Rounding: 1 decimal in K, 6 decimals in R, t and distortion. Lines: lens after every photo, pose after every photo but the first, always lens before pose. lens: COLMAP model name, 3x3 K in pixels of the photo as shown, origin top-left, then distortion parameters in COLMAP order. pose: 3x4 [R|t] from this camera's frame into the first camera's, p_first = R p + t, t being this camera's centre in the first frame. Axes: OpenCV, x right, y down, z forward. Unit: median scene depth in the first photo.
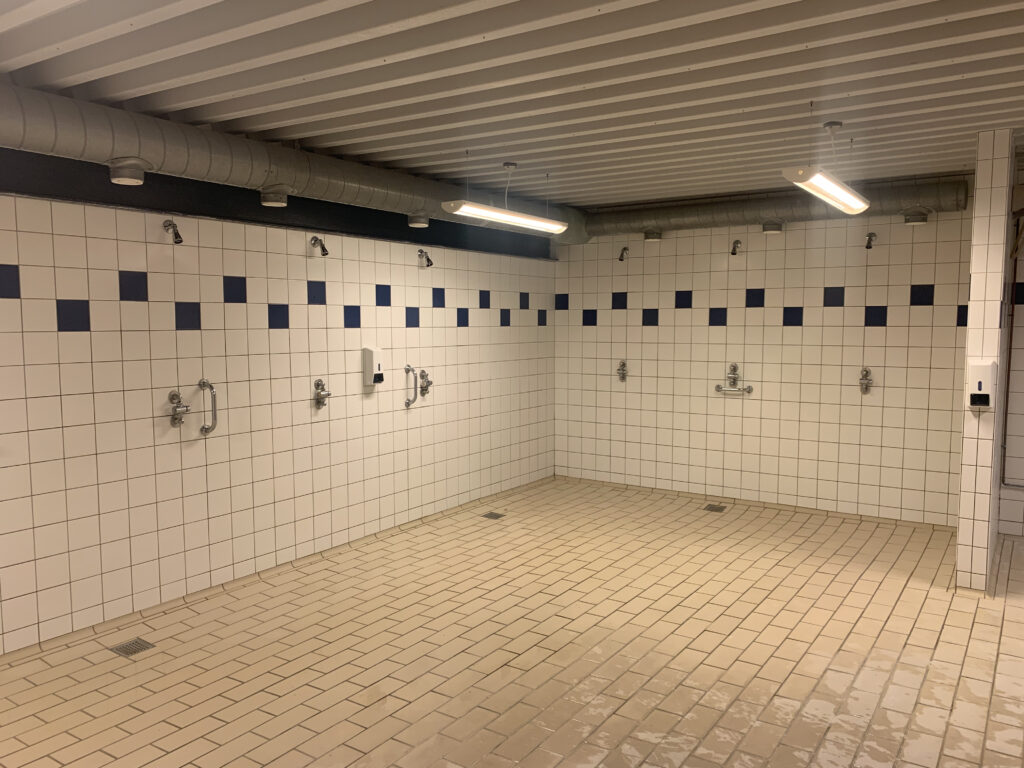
lens RADIAL K [[792.5, 0, 512.0], [0, 792.5, 384.0], [0, 0, 1]] dist [-0.006048, -0.008168]
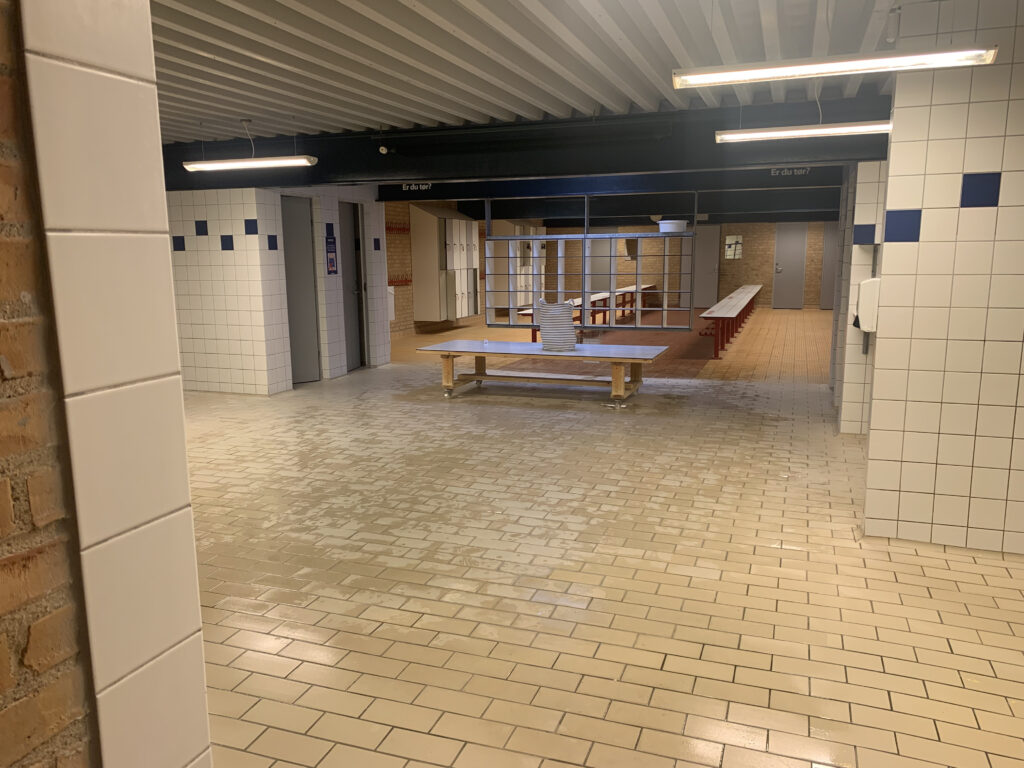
lens RADIAL K [[792.5, 0, 512.0], [0, 792.5, 384.0], [0, 0, 1]] dist [-0.006048, -0.008168]
pose [[-0.230278, -0.175353, 0.957196, -1.297530], [0.093275, 0.975124, 0.201077, -0.071016], [-0.968644, 0.135586, -0.208194, 0.812735]]
